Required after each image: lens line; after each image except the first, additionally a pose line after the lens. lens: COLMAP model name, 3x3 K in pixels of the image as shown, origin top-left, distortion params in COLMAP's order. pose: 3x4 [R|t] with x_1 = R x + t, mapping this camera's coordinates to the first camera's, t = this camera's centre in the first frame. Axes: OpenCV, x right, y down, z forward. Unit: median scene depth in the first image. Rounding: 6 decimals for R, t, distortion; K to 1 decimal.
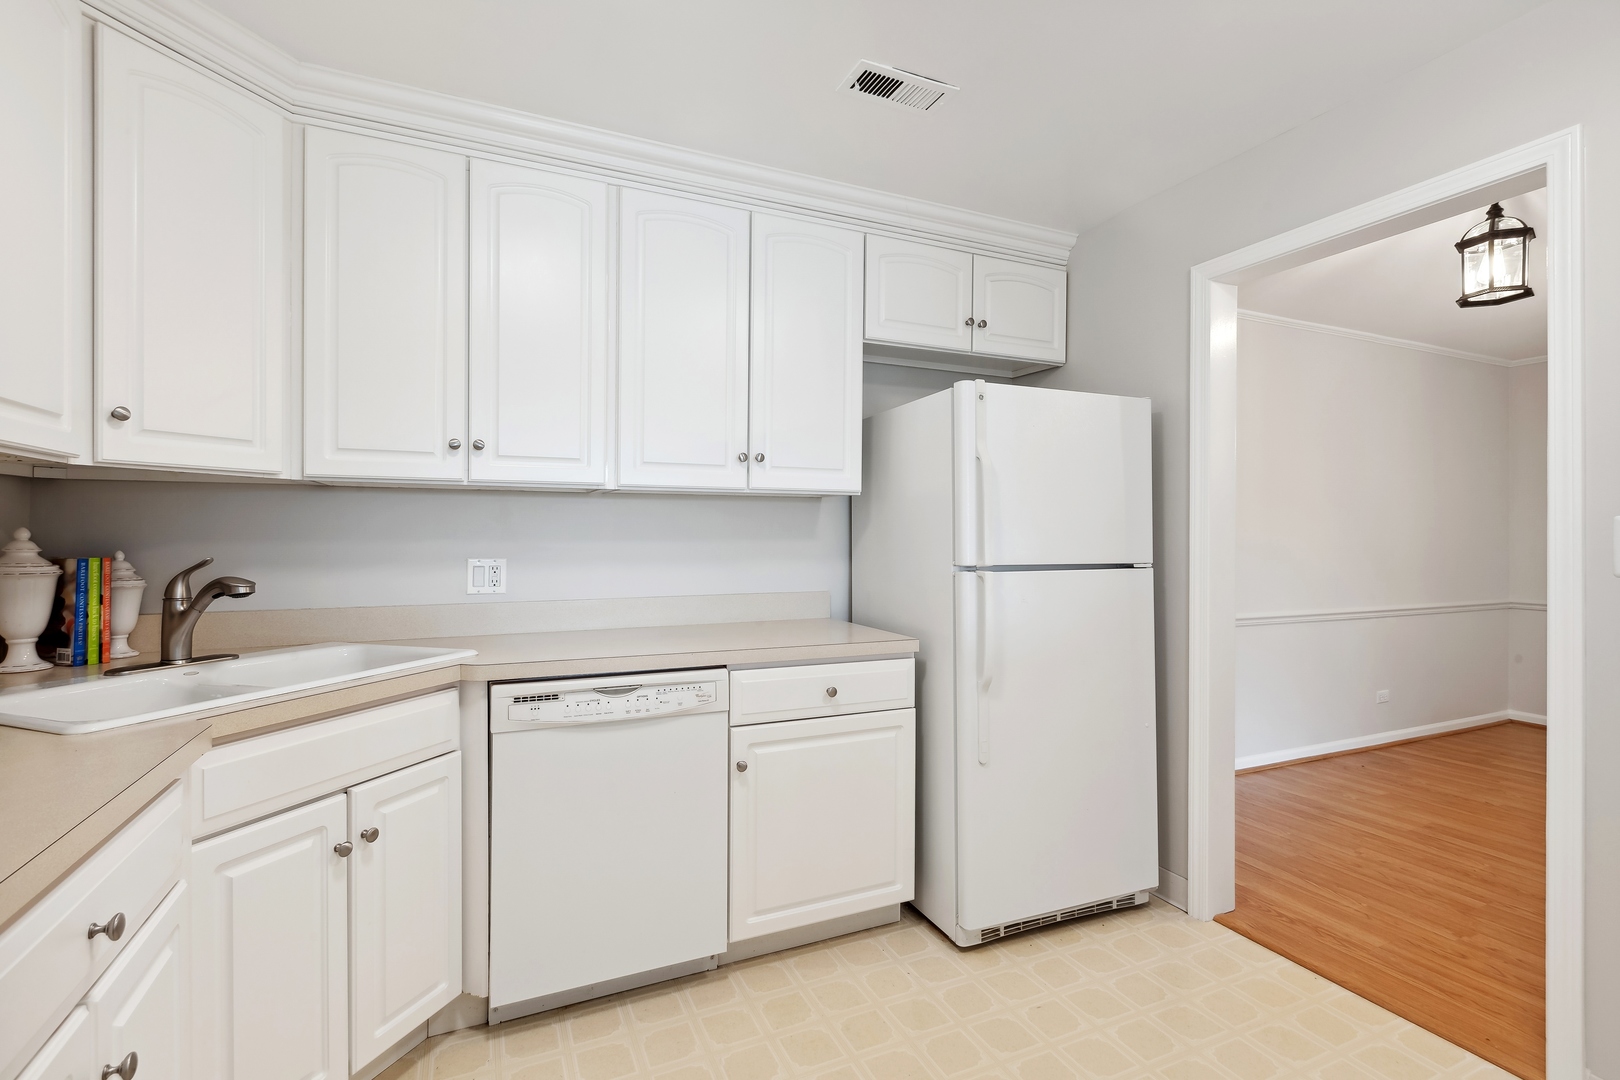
lens RADIAL K [[746.3, 0, 809.8], [0, 746.3, 530.9], [0, 0, 1]] dist [0.002039, 0.000249]
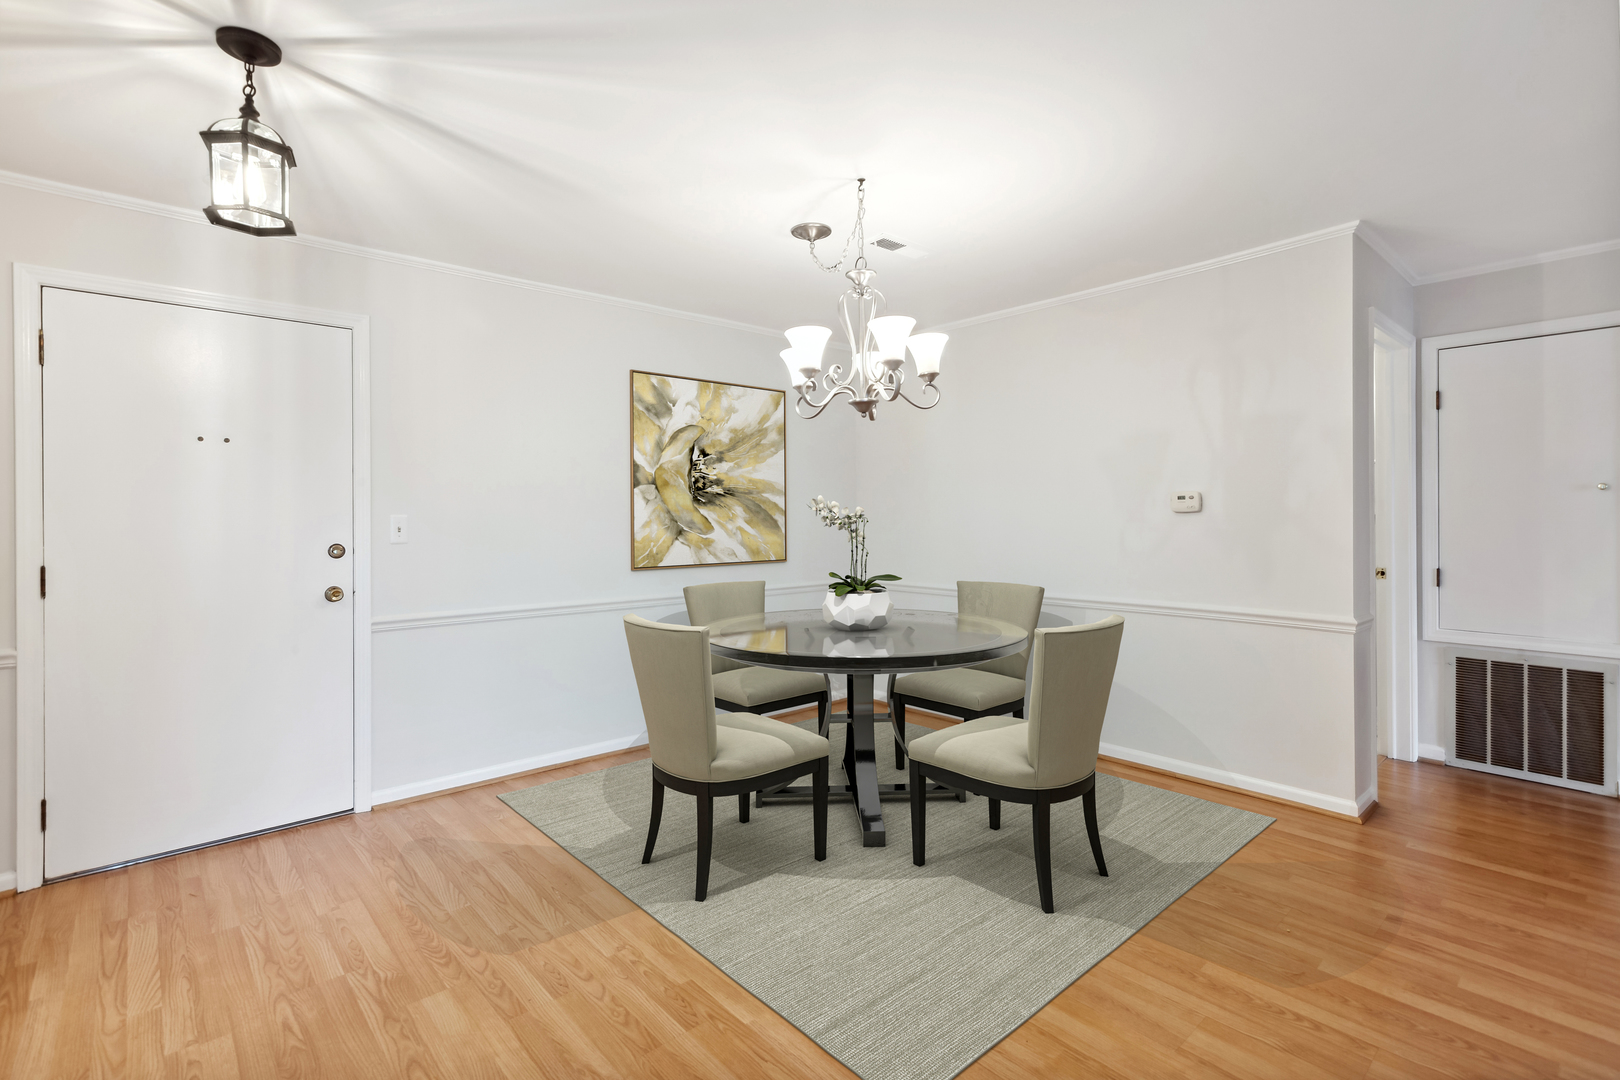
lens RADIAL K [[749.6, 0, 809.4], [0, 749.6, 517.2], [0, 0, 1]] dist [-0.000176, 0.000158]
pose [[0.956291, -0.012689, 0.292140, 1.230656], [0.012205, 0.999919, 0.003480, 0.006288], [-0.292160, 0.000238, 0.956369, 0.077157]]
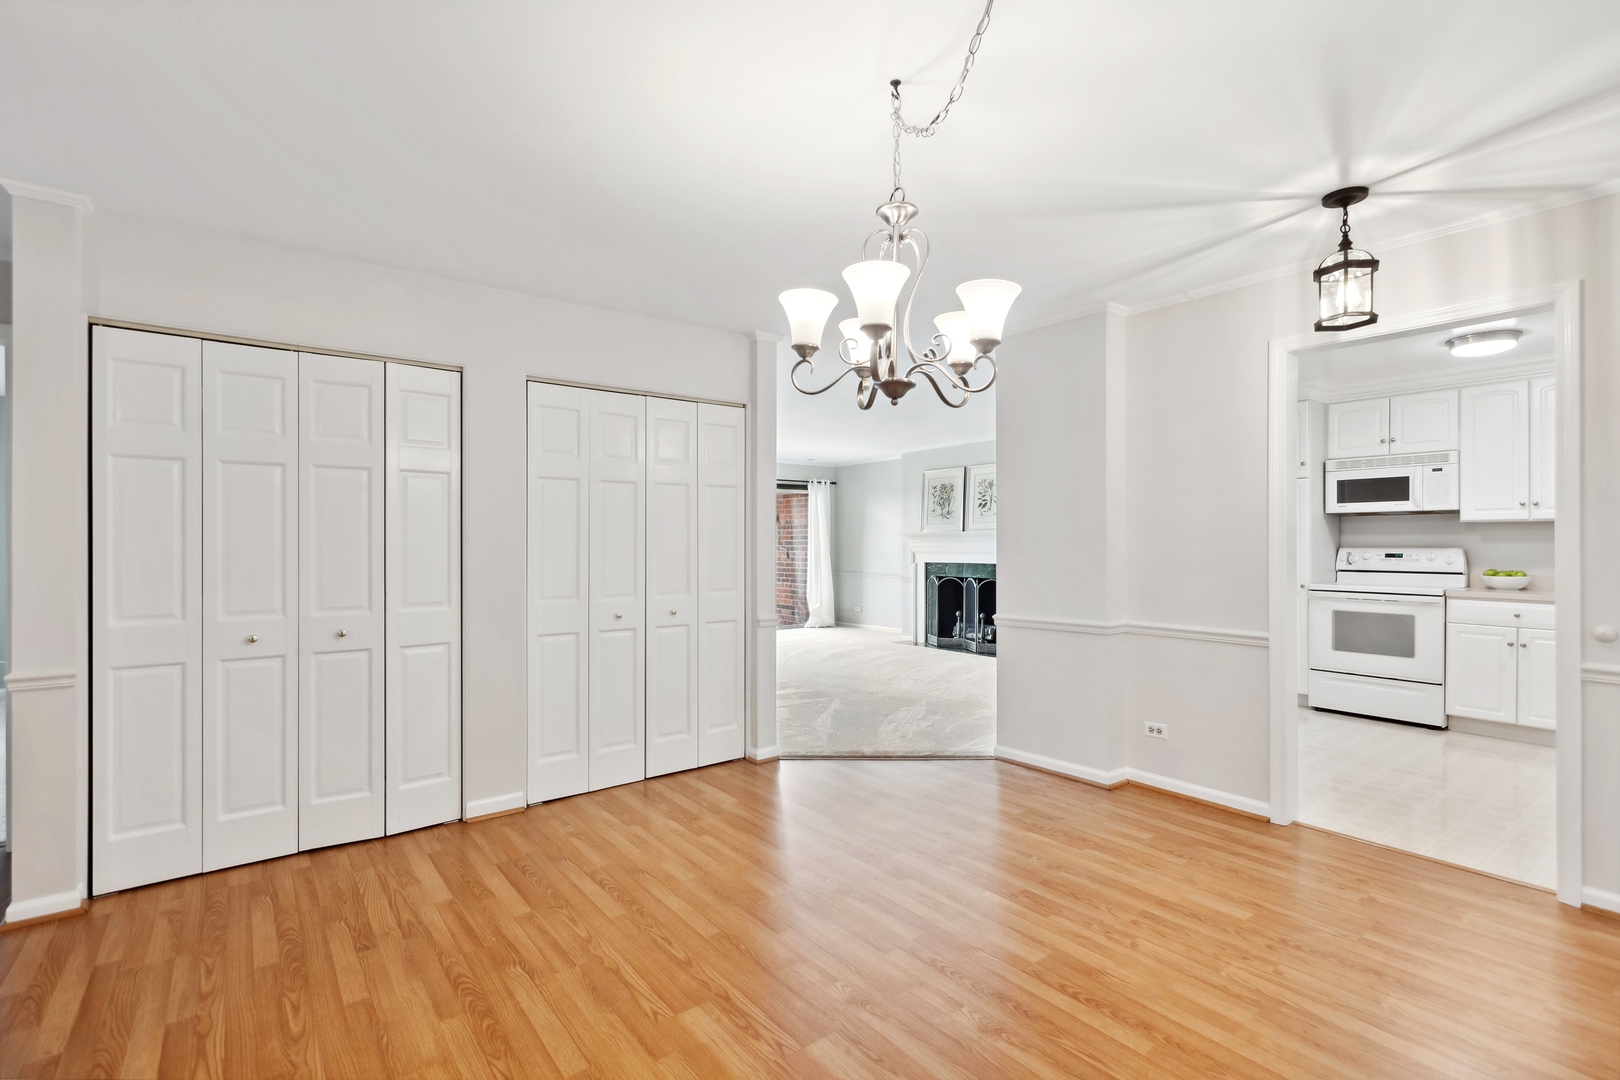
lens RADIAL K [[742.1, 0, 810.0], [0, 742.1, 540.0], [0, 0, 1]] dist [0.017075, -0.000015]
pose [[-0.974928, -0.005843, -0.222444, 1.898387], [-0.004969, 0.999978, -0.004491, 0.015454], [0.222465, -0.003273, -0.974935, 1.872152]]
